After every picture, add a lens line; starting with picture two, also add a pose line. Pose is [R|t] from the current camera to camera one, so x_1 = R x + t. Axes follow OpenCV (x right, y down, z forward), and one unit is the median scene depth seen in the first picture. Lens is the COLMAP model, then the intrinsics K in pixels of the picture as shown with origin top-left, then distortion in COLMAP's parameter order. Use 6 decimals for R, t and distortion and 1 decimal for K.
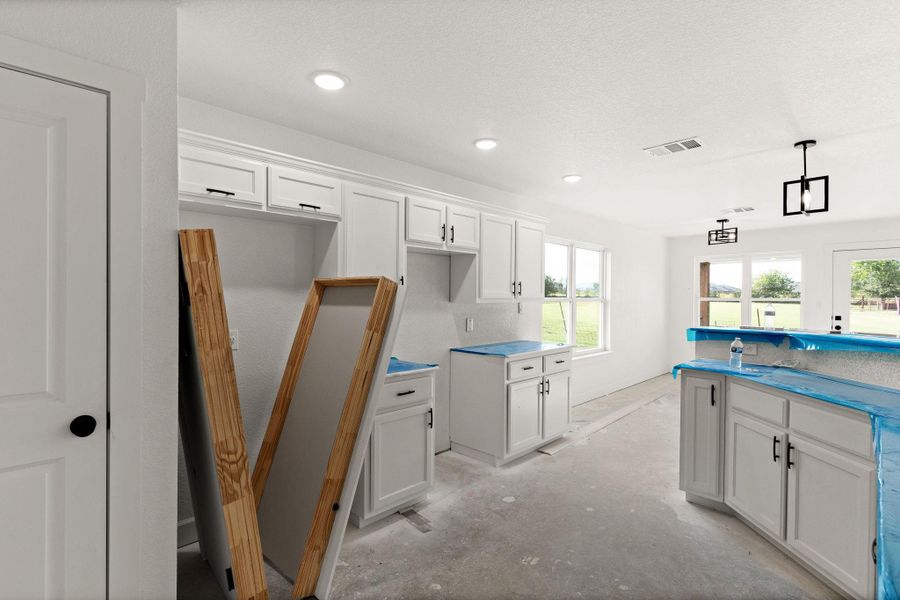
lens RADIAL K [[434.1, 0, 448.9], [0, 434.1, 298.7], [0, 0, 1]] dist [0.000508, 0.002406]
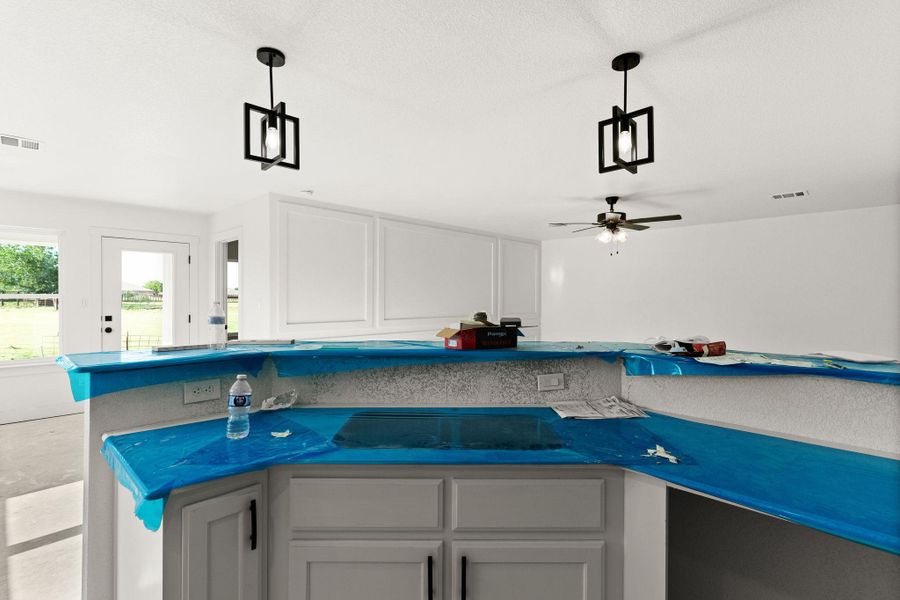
lens RADIAL K [[434.1, 0, 452.4], [0, 434.1, 295.4], [0, 0, 1]] dist [0.000508, 0.002406]
pose [[0.007947, -0.004483, 0.999958, 0.154993], [0.003708, 0.999983, 0.004454, -0.000843], [-0.999962, 0.003672, 0.007963, 0.658095]]
